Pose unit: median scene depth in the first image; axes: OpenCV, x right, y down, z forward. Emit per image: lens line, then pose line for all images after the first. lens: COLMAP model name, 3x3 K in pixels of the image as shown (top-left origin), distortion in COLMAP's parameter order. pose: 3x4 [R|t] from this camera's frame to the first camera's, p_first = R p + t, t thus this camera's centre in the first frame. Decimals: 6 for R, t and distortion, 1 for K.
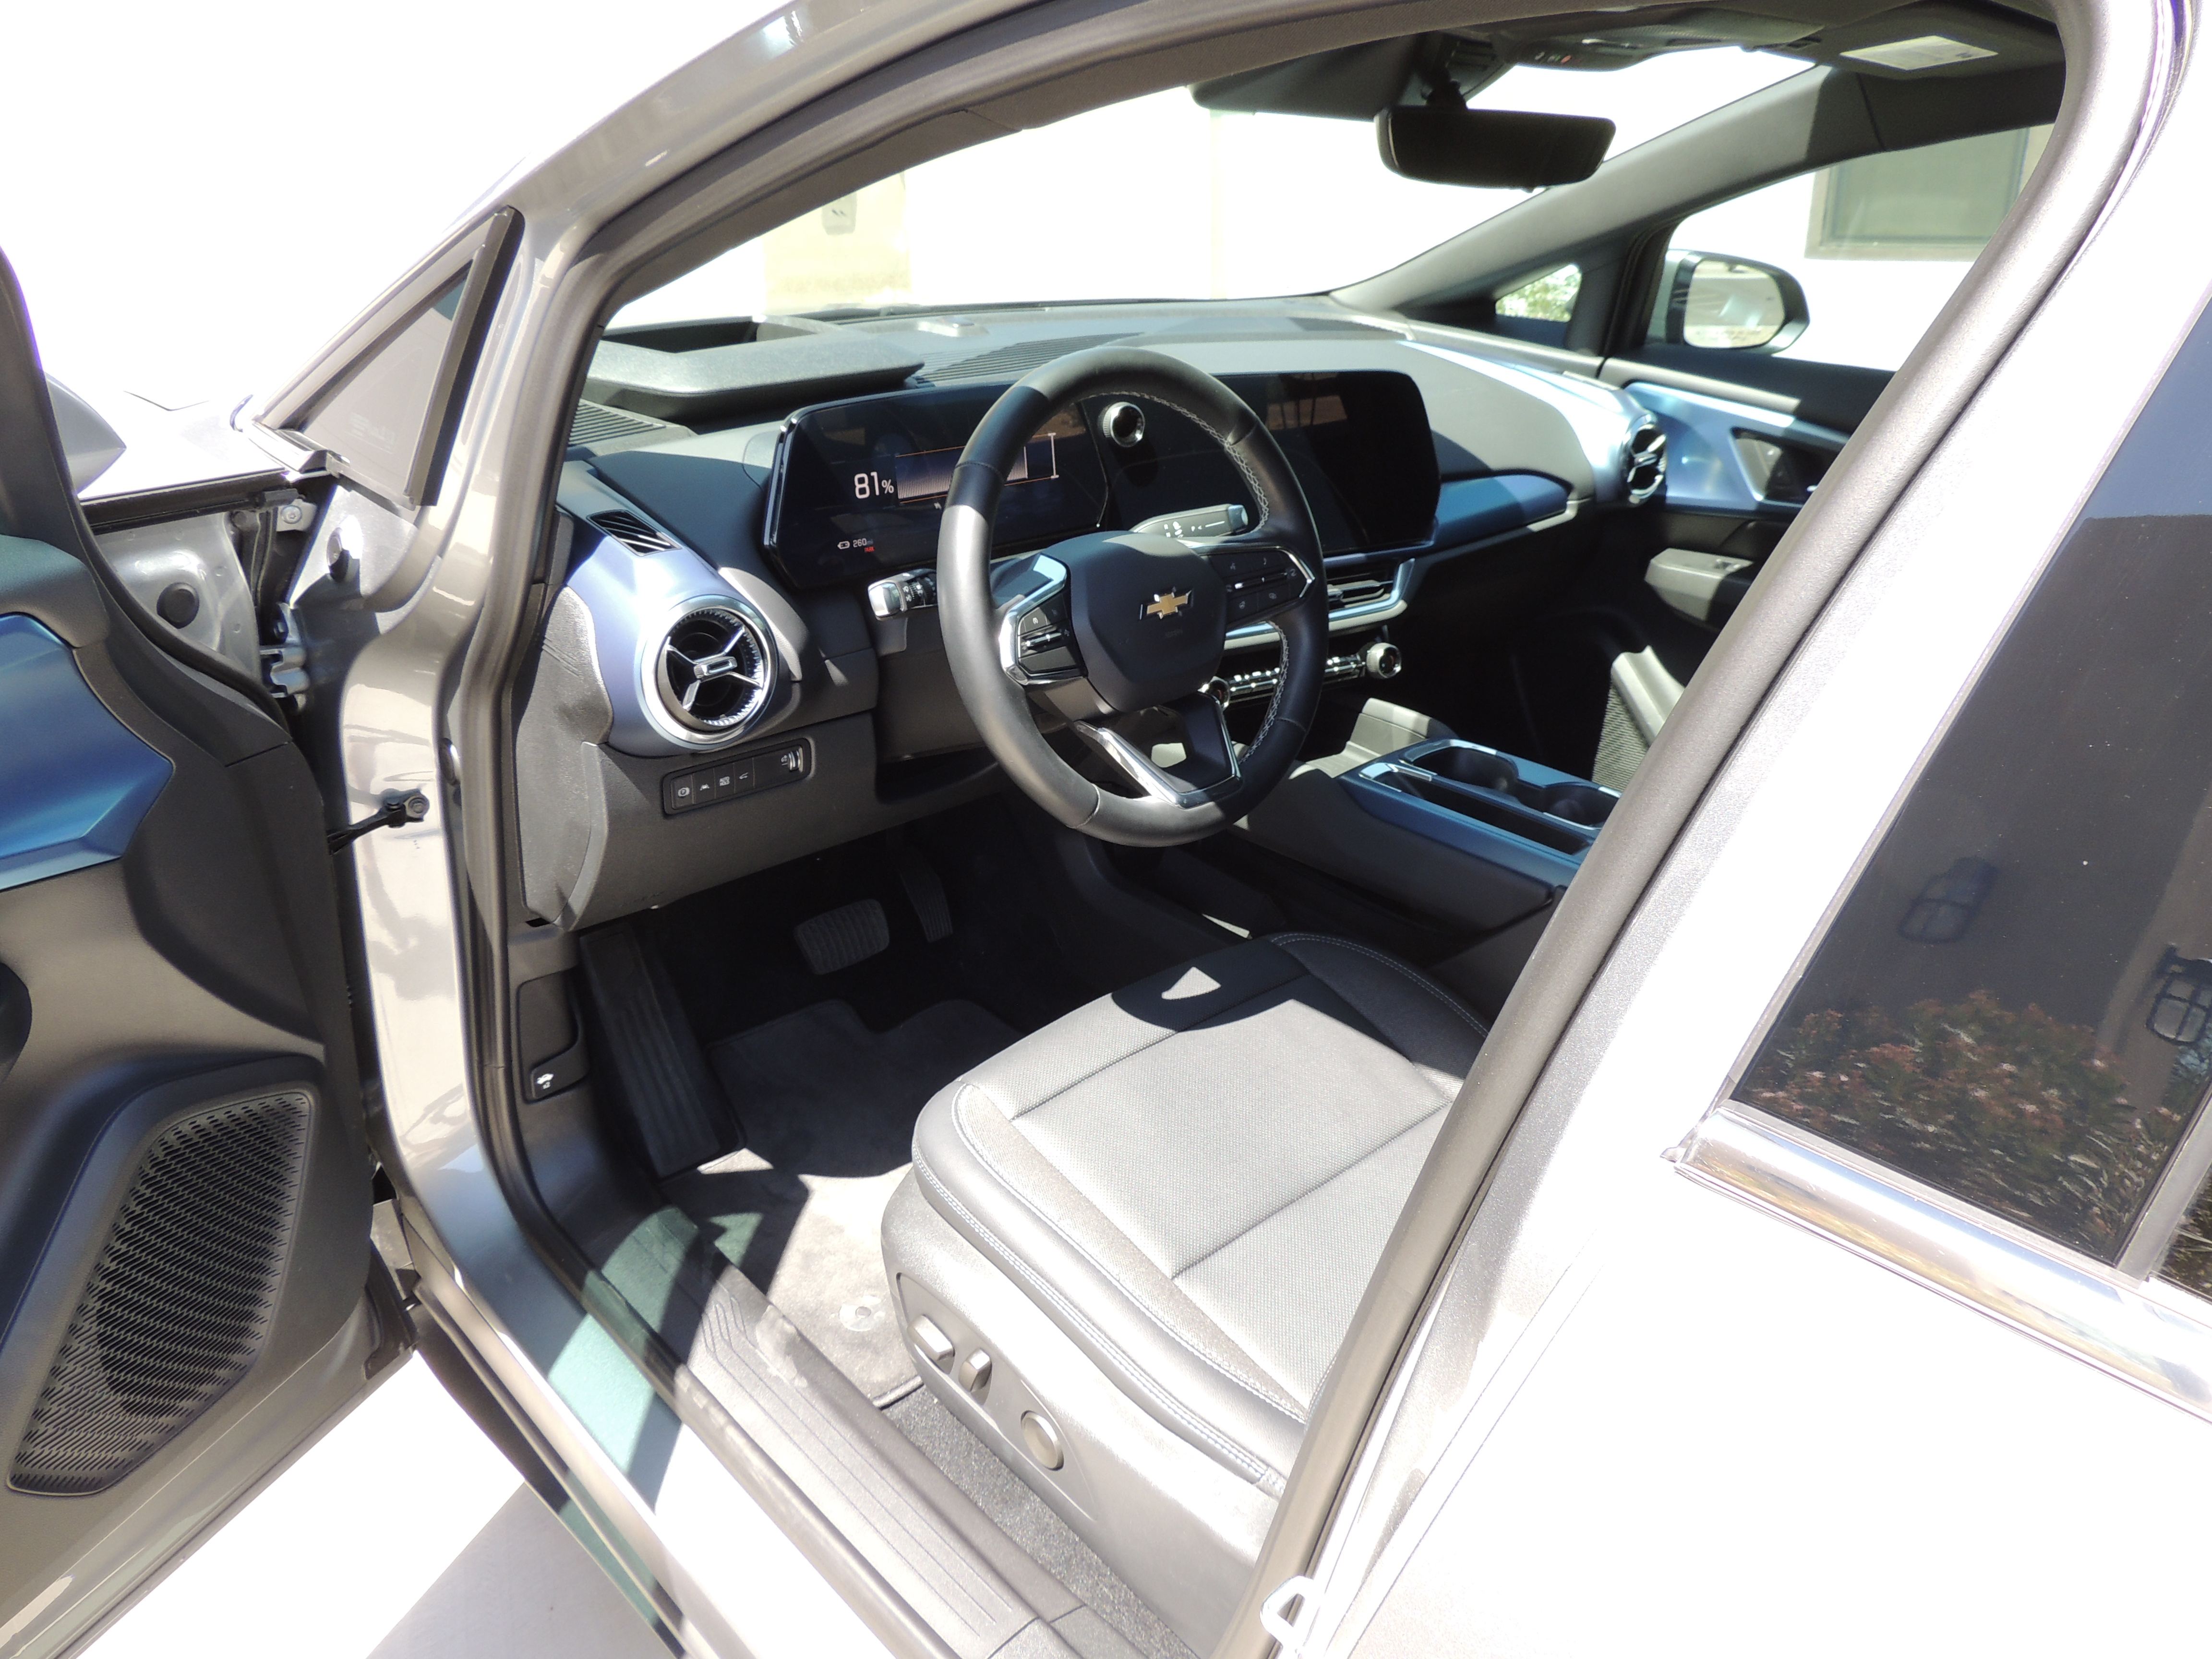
lens RADIAL K [[1576.3, 0, 1111.7], [0, 1576.3, 813.9], [0, 0, 1]] dist [-0.004710, -0.001740]
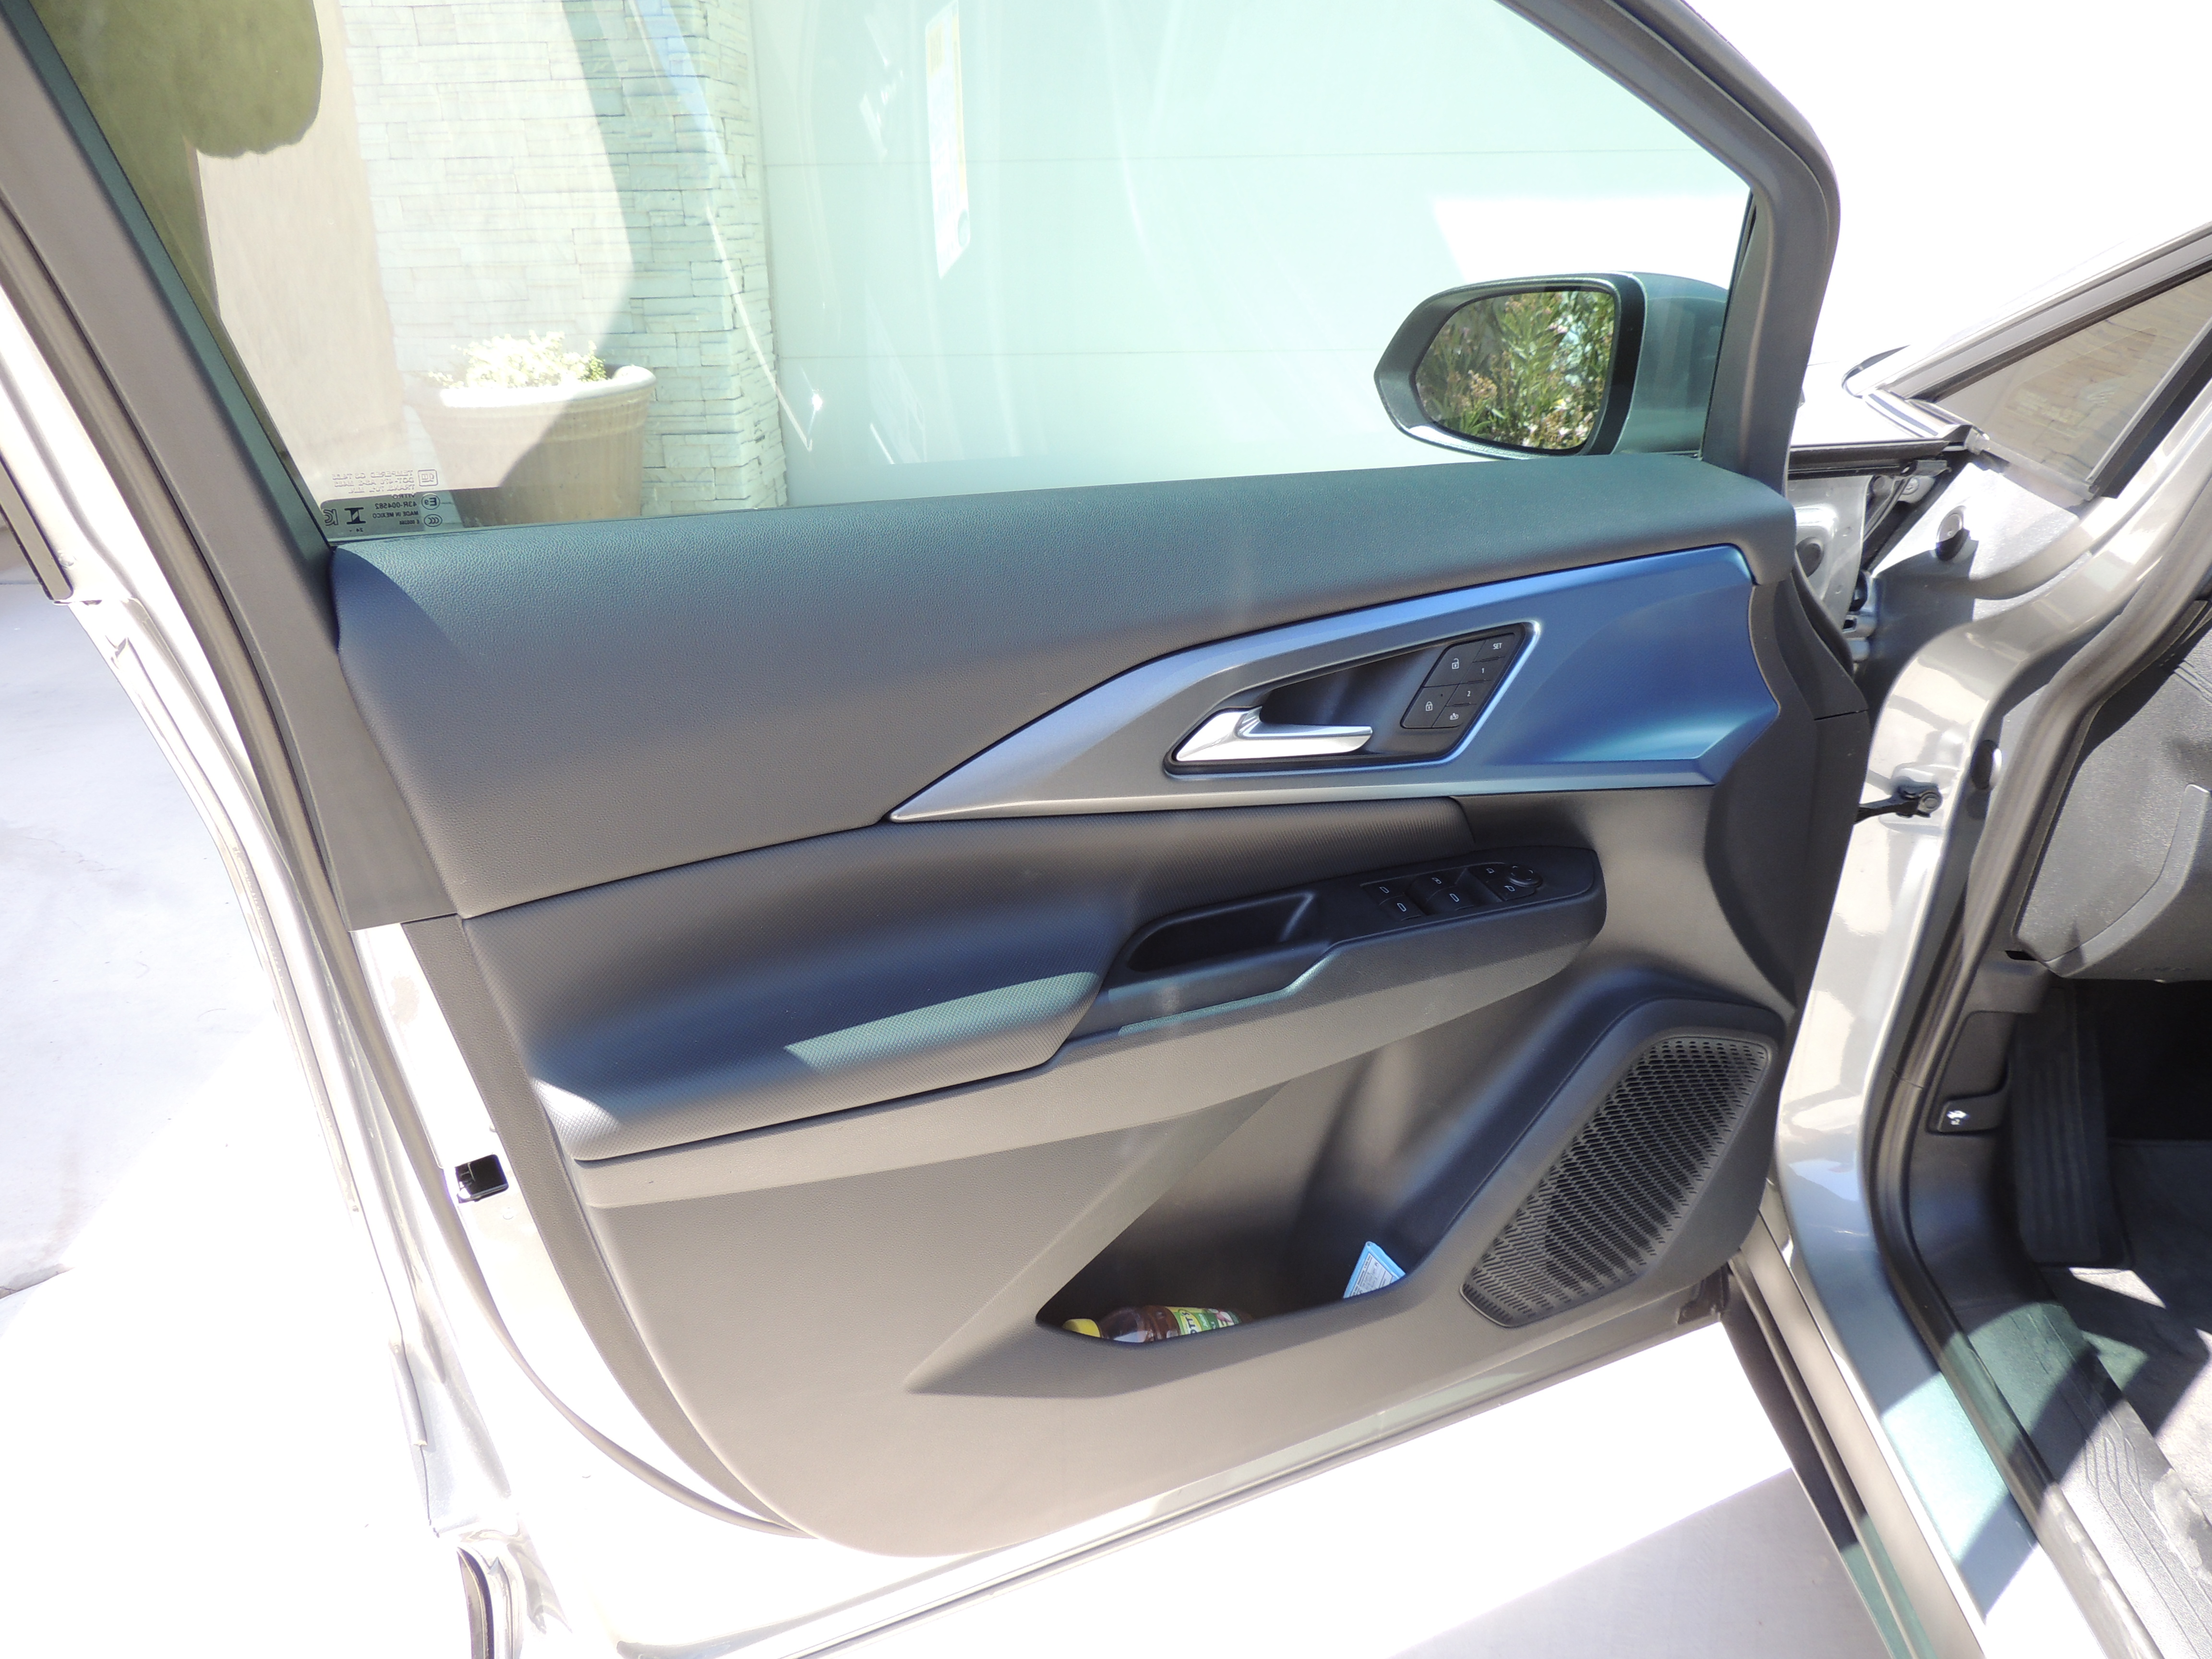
lens RADIAL K [[1576.3, 0, 1111.7], [0, 1576.3, 813.9], [0, 0, 1]] dist [-0.004710, -0.001740]
pose [[0.727594, 0.266687, -0.632048, -0.202695], [-0.260388, 0.959755, 0.105210, 0.032747], [0.634670, 0.088028, 0.767754, -0.053757]]
